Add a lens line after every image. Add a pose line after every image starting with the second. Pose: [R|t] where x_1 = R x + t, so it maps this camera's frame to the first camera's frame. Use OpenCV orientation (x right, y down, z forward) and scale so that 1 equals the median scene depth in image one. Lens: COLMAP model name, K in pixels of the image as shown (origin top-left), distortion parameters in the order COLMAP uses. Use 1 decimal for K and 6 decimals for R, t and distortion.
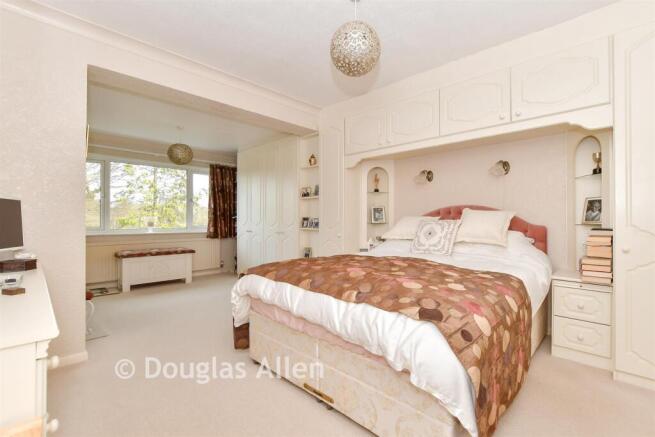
lens RADIAL K [[299.3, 0, 327.5], [0, 299.3, 218.5], [0, 0, 1]] dist [-0.000308, -0.000073]
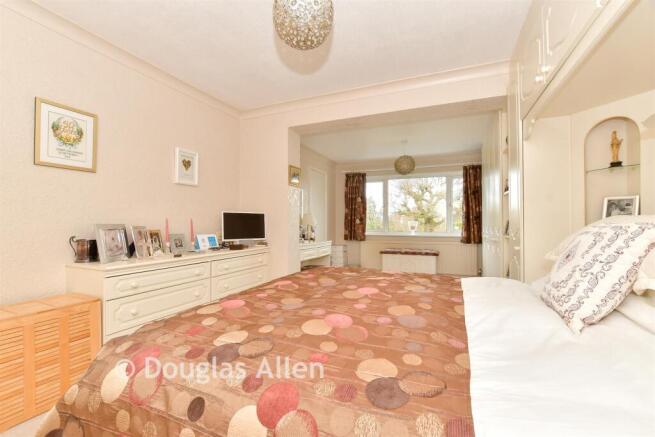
lens RADIAL K [[280.1, 0, 327.5], [0, 280.1, 218.5], [0, 0, 1]] dist [-0.000750, 0.000075]
pose [[0.376071, -0.017195, -0.926431, 0.304906], [0.002103, 0.999841, -0.017704, 0.001904], [0.926589, 0.004709, 0.376047, 0.285581]]
